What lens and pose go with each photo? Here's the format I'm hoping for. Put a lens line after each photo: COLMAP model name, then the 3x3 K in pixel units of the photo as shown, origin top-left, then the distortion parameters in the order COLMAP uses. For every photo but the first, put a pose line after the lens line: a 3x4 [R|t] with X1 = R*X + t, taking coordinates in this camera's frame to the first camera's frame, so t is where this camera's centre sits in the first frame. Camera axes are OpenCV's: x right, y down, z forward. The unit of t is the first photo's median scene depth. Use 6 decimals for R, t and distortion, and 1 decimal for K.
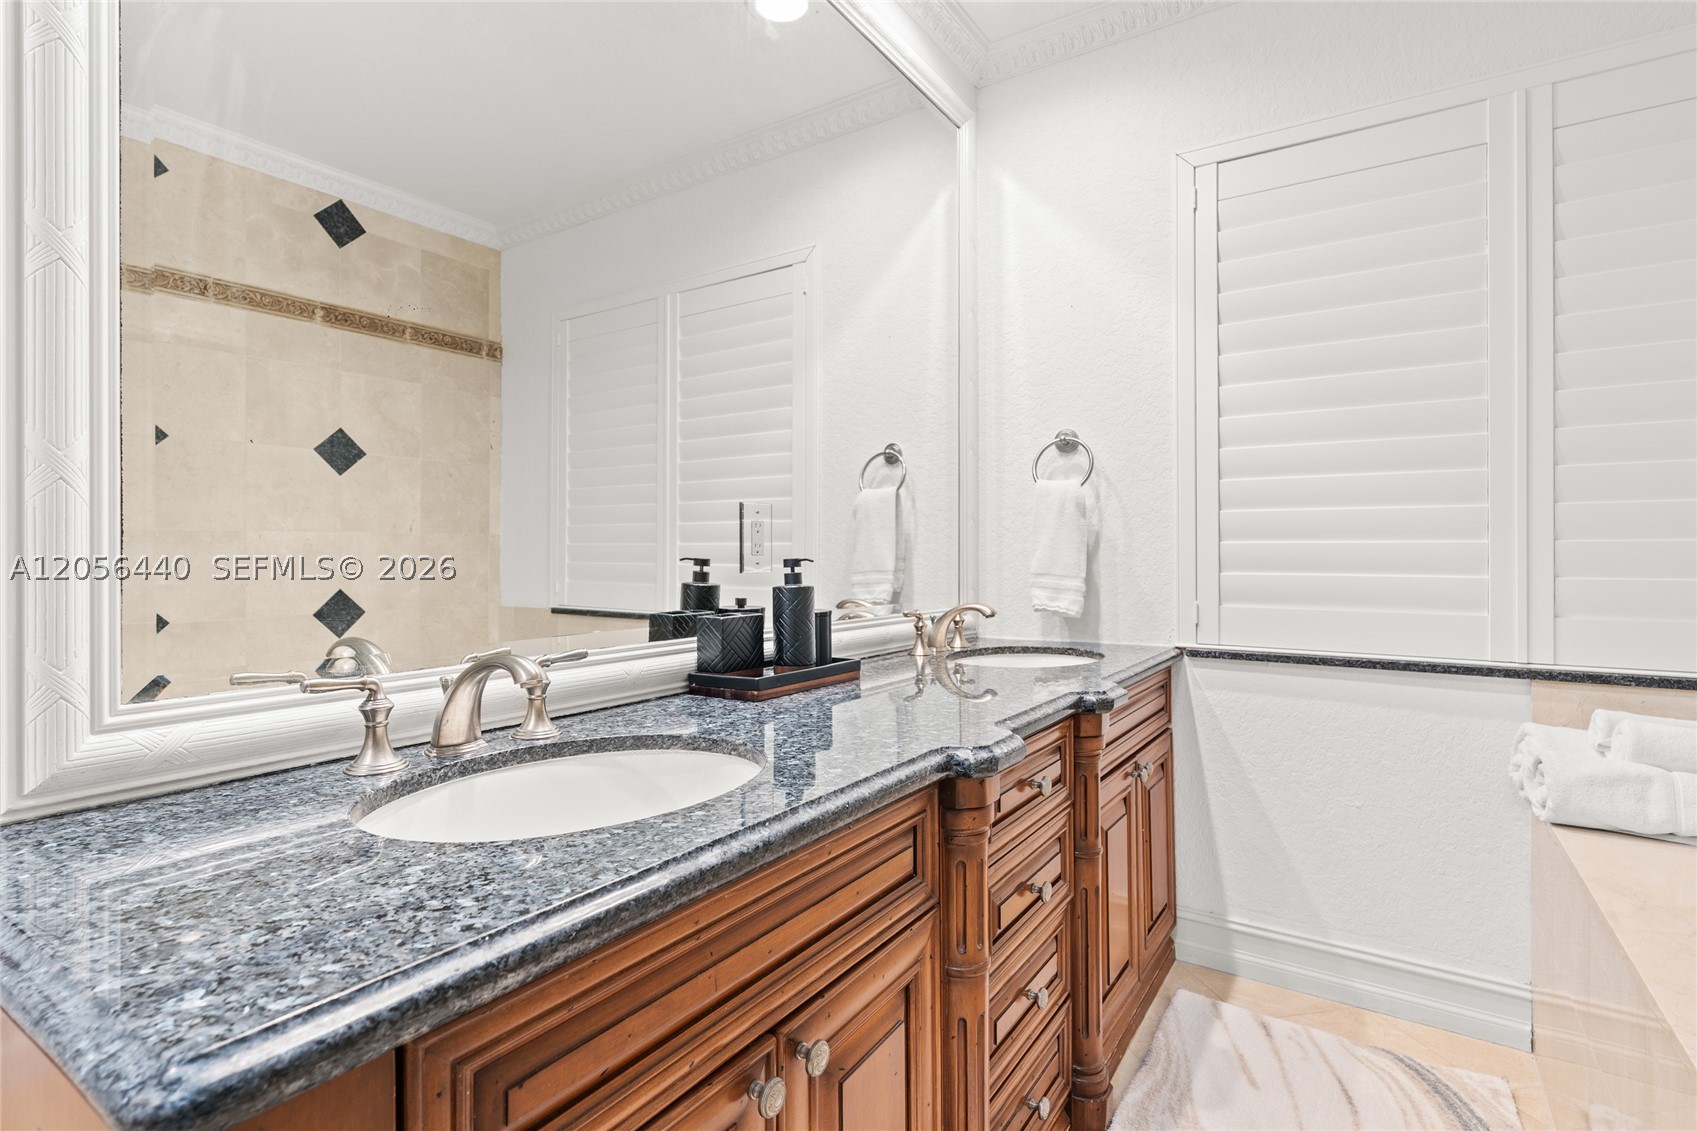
lens RADIAL K [[819.9, 0, 856.9], [0, 819.9, 550.4], [0, 0, 1]] dist [0.001008, -0.000786]
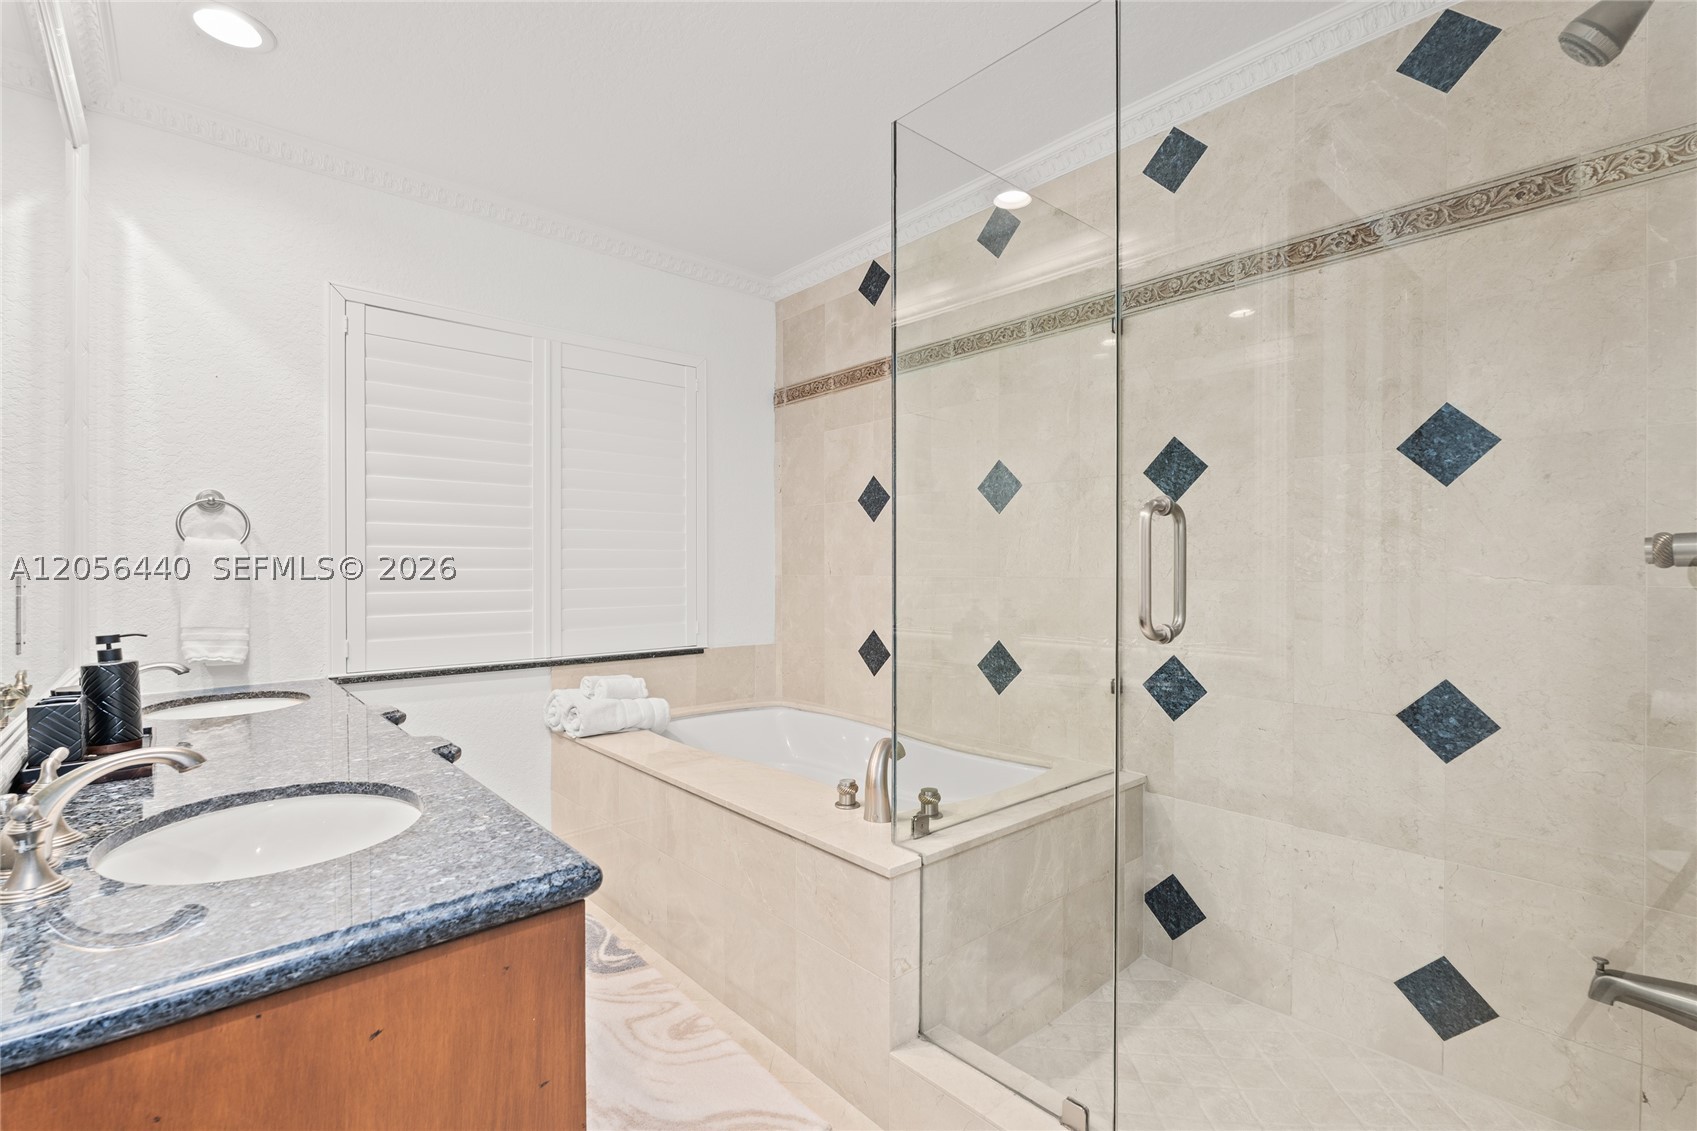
lens RADIAL K [[765.9, 0, 848.5], [0, 765.9, 565.5], [0, 0, 1]] dist [-0.004178, -0.000091]
pose [[0.273841, 0.001144, 0.961774, -0.542860], [0.000324, 0.999999, -0.001282, -0.054588], [-0.961775, 0.000663, 0.273840, -0.081745]]
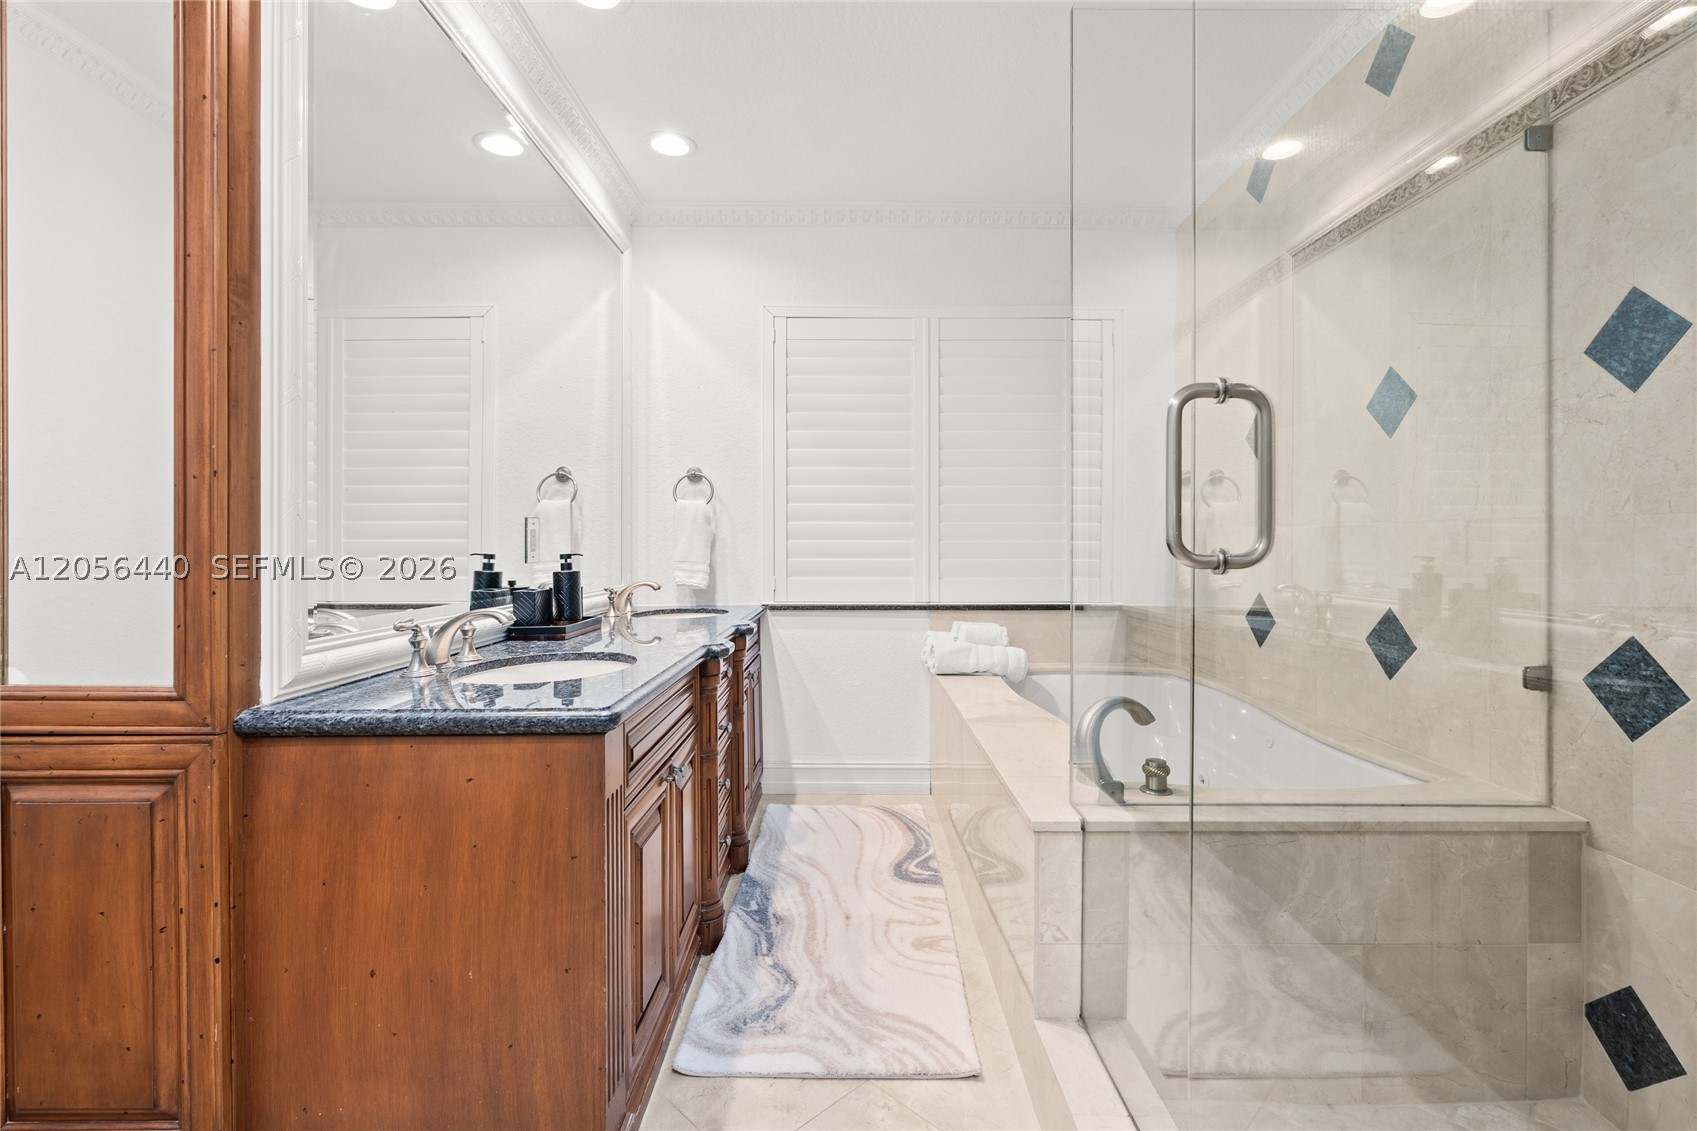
lens RADIAL K [[770.0, 0, 853.5], [0, 770.0, 540.4], [0, 0, 1]] dist [-0.002030, 0.000103]
pose [[0.837290, 0.001070, 0.546758, -0.324252], [-0.001451, 0.999999, 0.000264, -0.012820], [-0.546757, -0.001015, 0.837291, -0.421097]]
